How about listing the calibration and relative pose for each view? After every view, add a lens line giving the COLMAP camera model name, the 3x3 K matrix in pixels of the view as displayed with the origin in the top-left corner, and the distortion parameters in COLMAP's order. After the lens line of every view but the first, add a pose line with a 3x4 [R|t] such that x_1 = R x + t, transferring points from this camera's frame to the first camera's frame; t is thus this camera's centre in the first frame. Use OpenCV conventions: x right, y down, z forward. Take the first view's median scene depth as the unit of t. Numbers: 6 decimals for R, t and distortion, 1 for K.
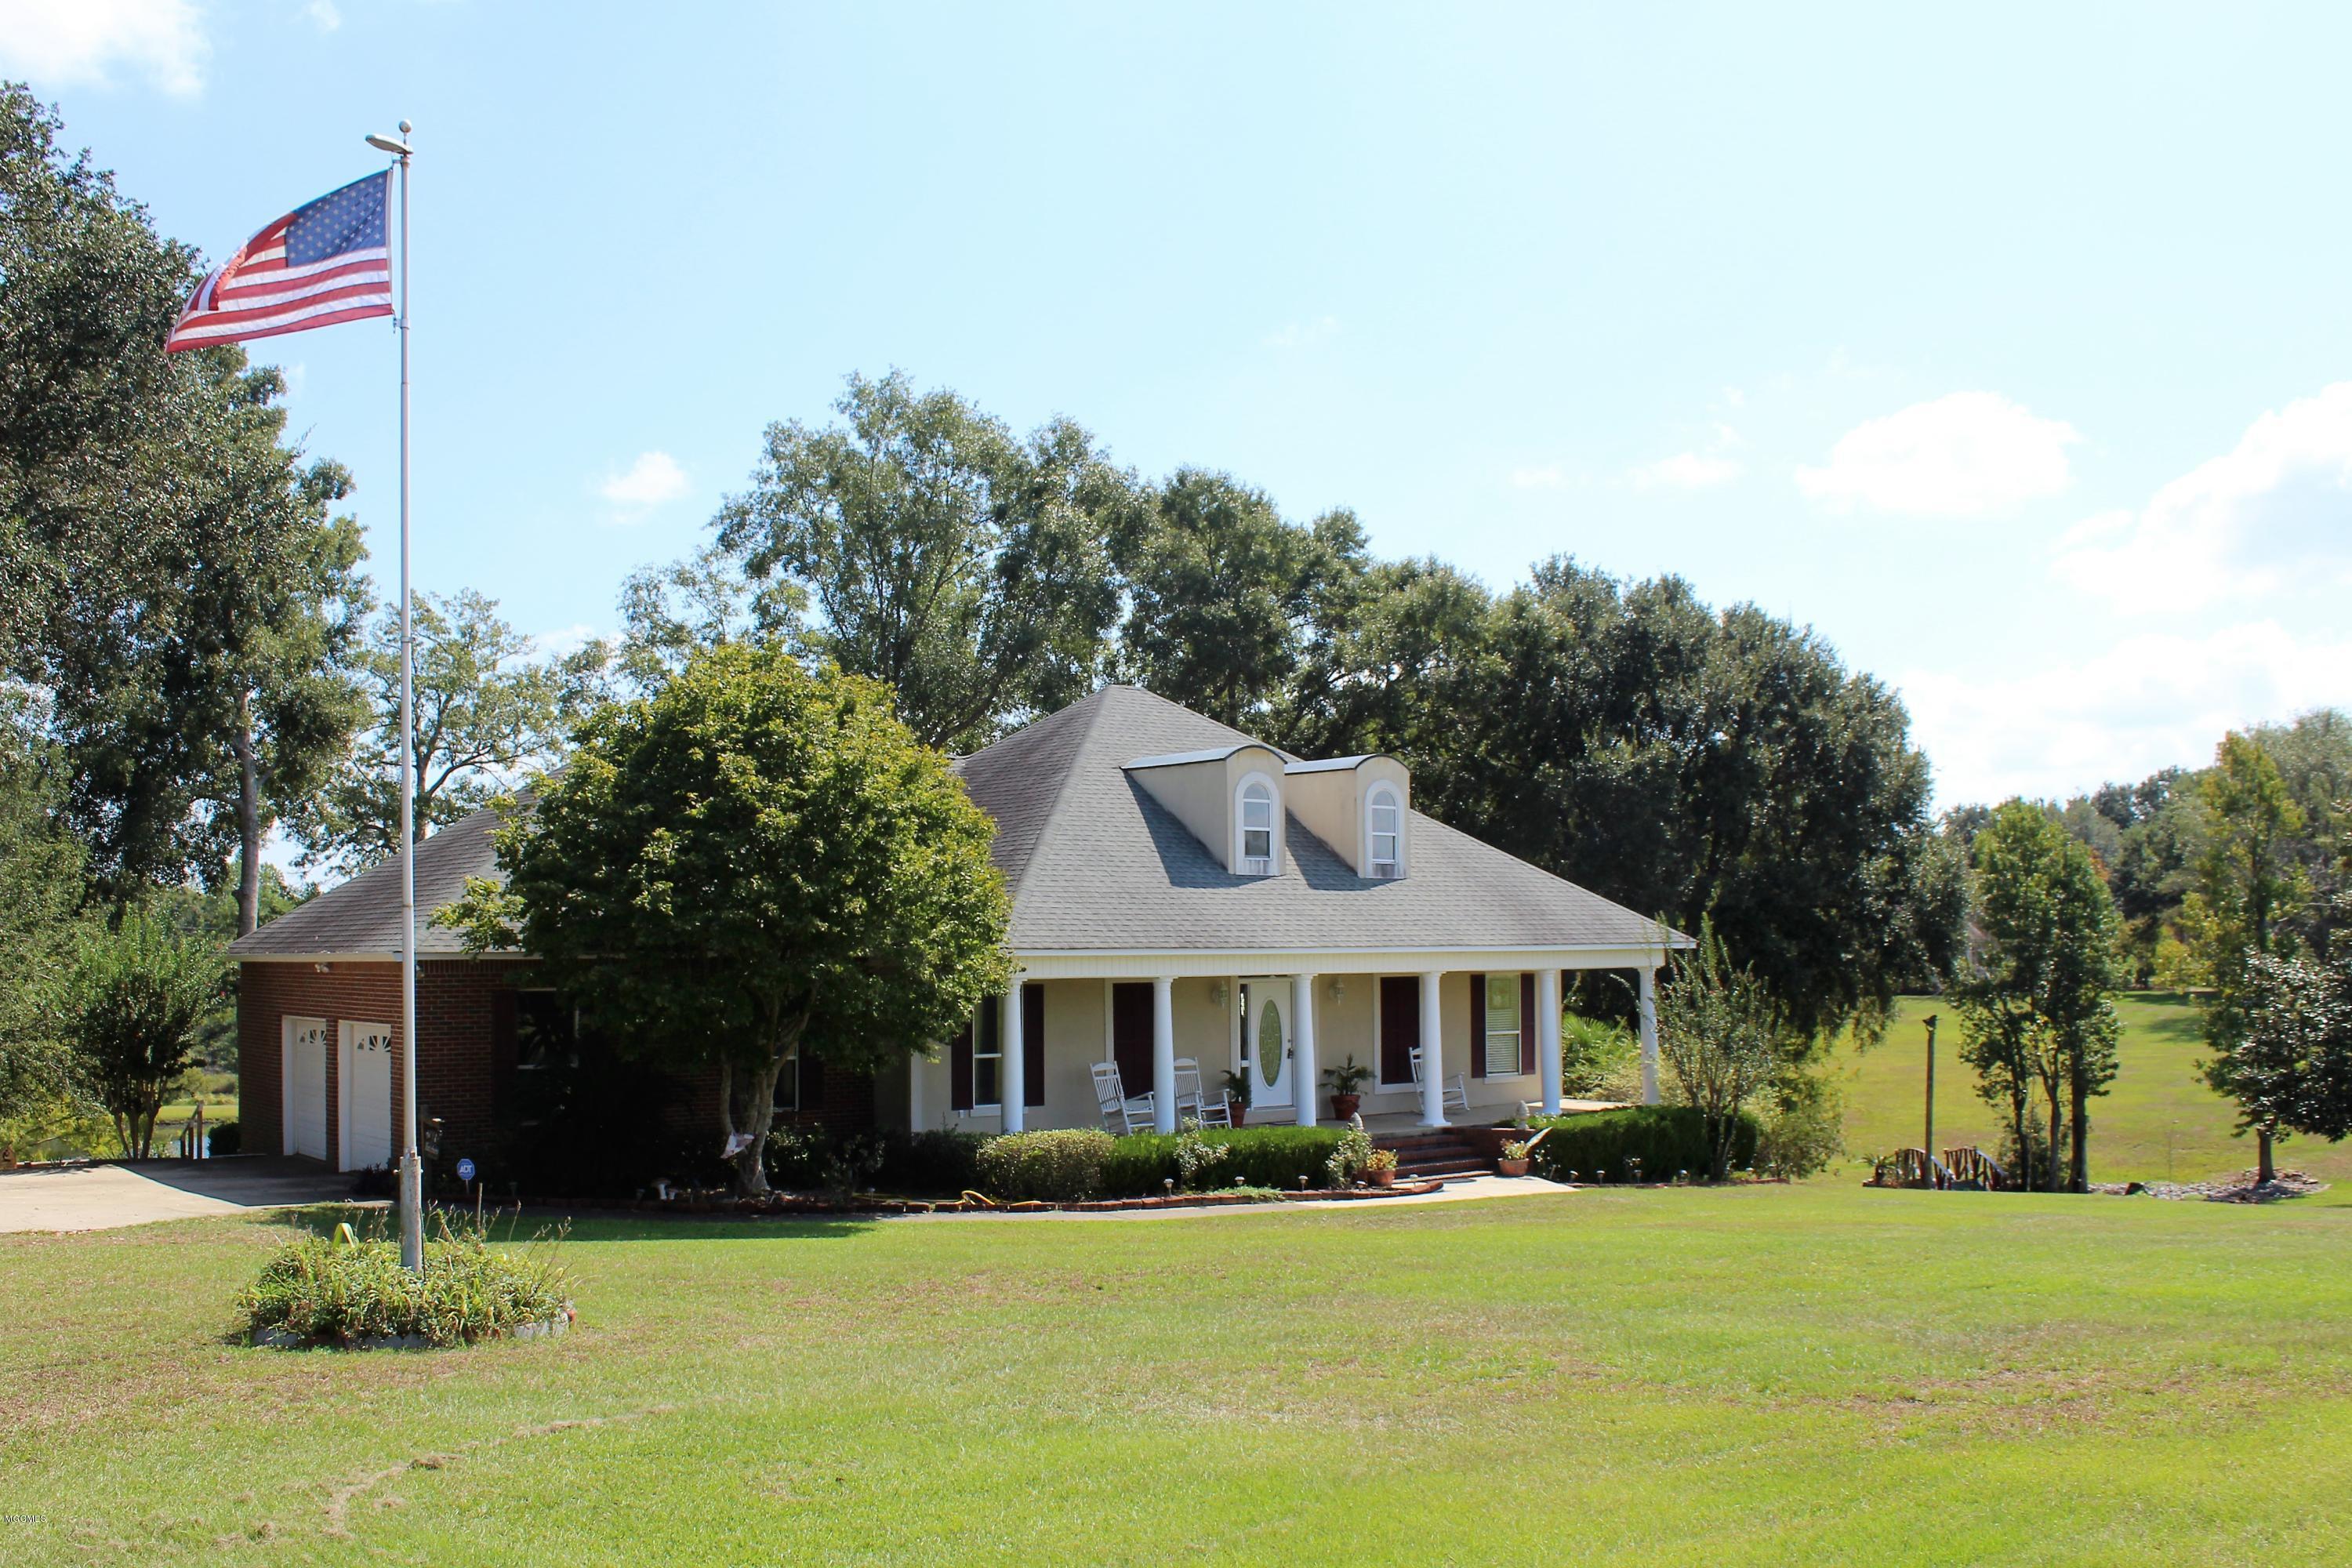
lens RADIAL K [[2088.5, 0, 1076.0], [0, 2088.5, 818.3], [0, 0, 1]] dist [-0.176406, 0.130960]
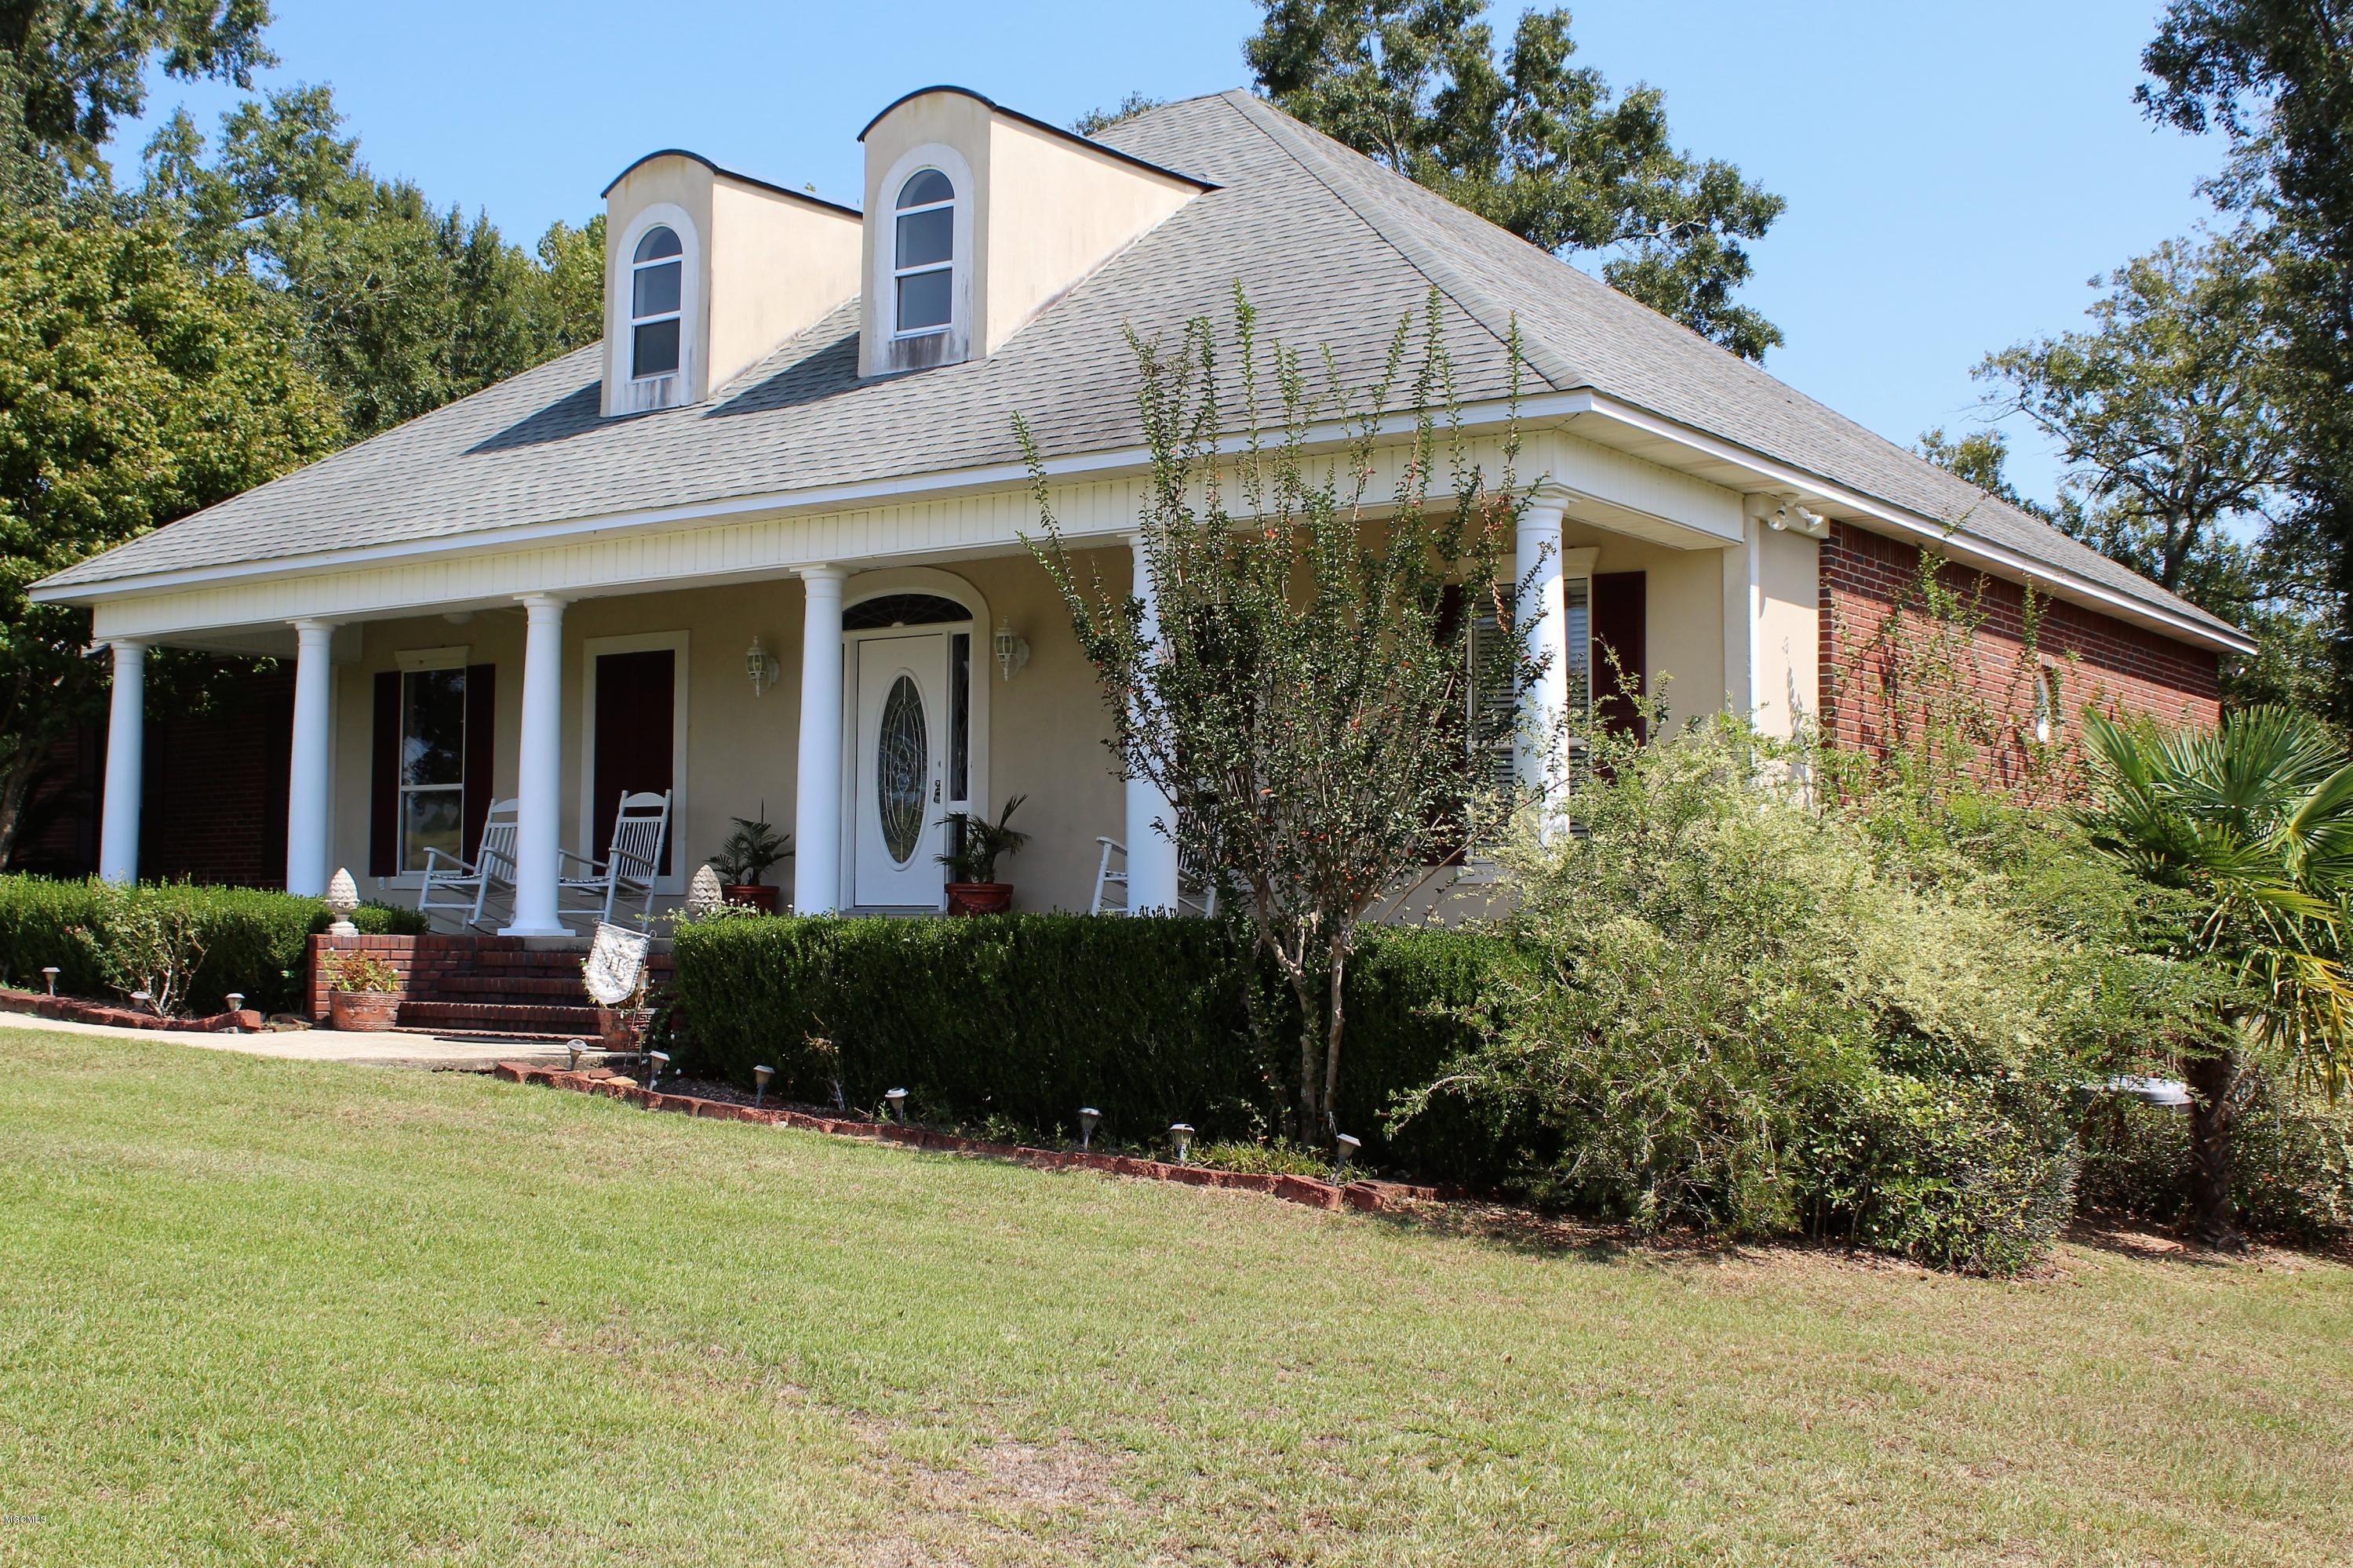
lens RADIAL K [[2608.9, 0, 1118.7], [0, 2608.9, 741.8], [0, 0, 1]] dist [-0.071605, 0.021643]
pose [[0.330273, -0.058363, -0.942079, 0.653512], [0.050312, 0.997756, -0.044174, 0.129283], [0.942543, -0.032808, 0.332469, 0.847794]]
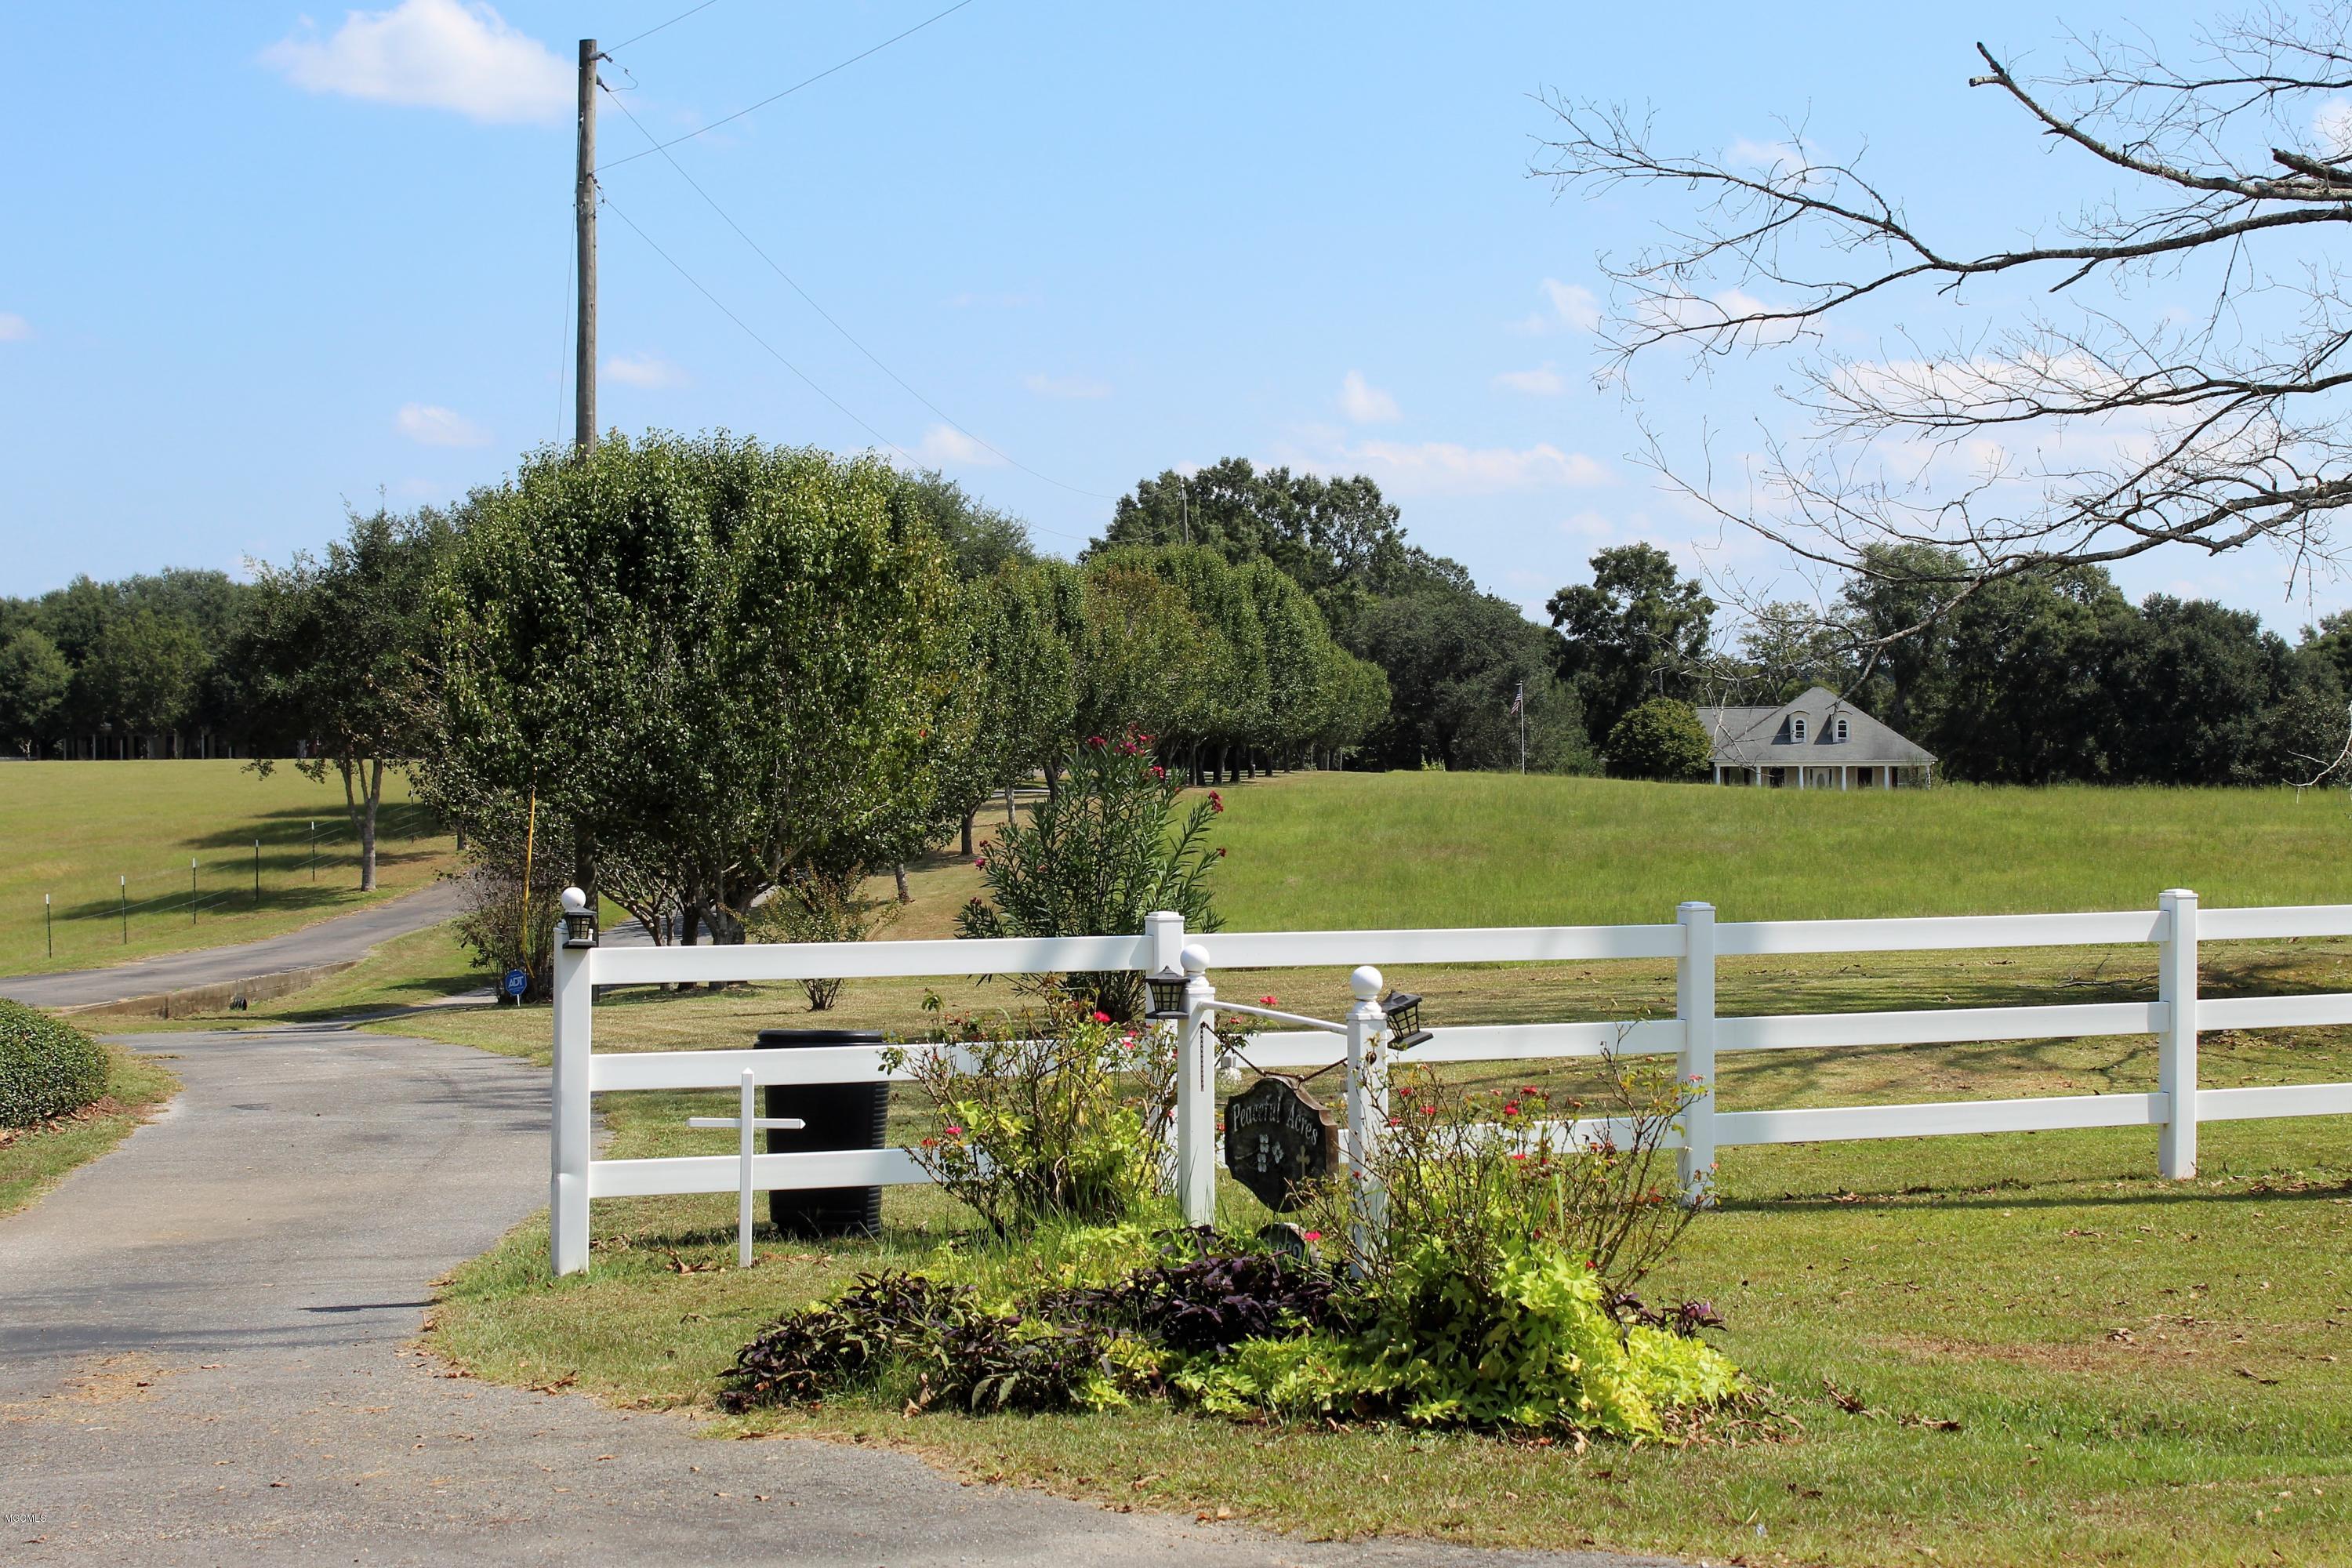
lens RADIAL K [[4471.4, 0, 1176.2], [0, 4471.4, 787.6], [0, 0, 1]] dist [0.010890, 0.251180]
pose [[0.758613, 0.012055, -0.651430, 4.704172], [0.040813, 0.996986, 0.065978, -0.495657], [0.650262, -0.076639, 0.755835, -6.231596]]
